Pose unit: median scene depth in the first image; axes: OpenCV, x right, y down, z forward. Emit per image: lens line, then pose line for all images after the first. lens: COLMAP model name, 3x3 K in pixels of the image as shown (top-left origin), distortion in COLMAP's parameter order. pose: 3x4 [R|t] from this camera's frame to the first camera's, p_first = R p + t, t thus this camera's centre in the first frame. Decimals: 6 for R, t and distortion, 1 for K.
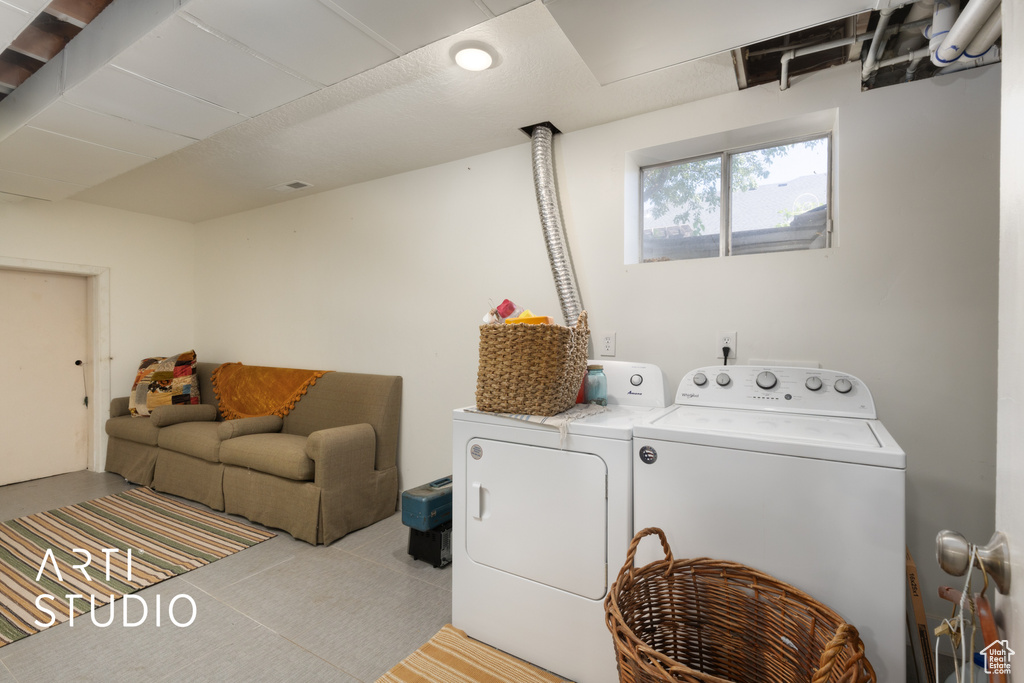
lens RADIAL K [[465.2, 0, 514.0], [0, 465.2, 338.9], [0, 0, 1]] dist [0.011898, -0.002608]
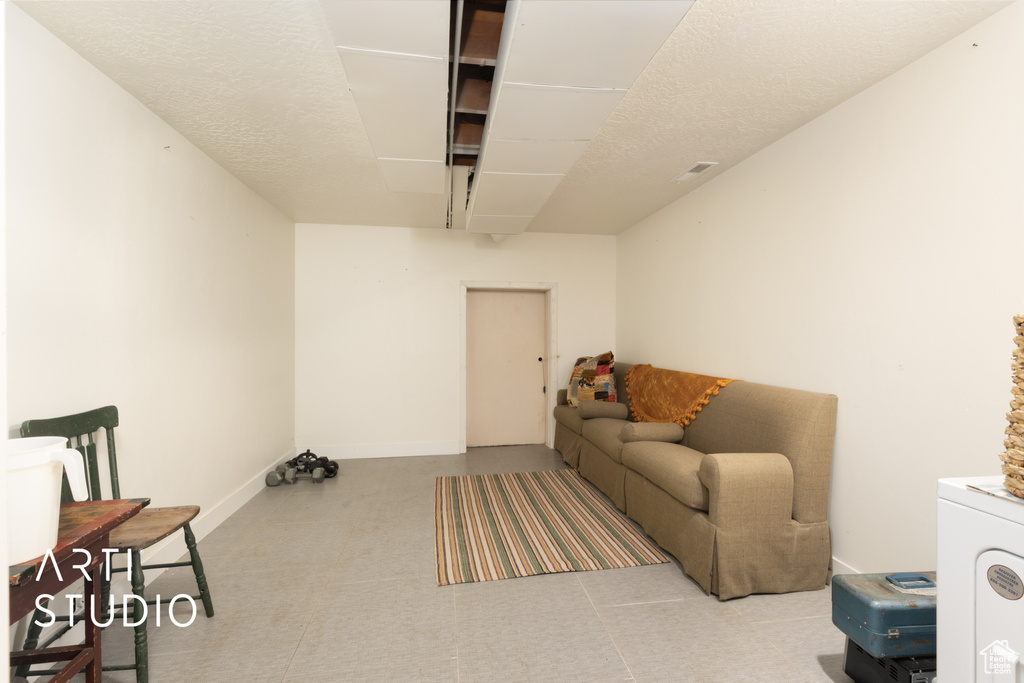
lens RADIAL K [[465.2, 0, 509.3], [0, 465.2, 340.5], [0, 0, 1]] dist [0.011898, -0.002608]
pose [[0.646922, 0.002841, -0.762551, -0.021281], [-0.002953, 0.999995, 0.001220, -0.001743], [0.762550, 0.001463, 0.646928, 0.151254]]
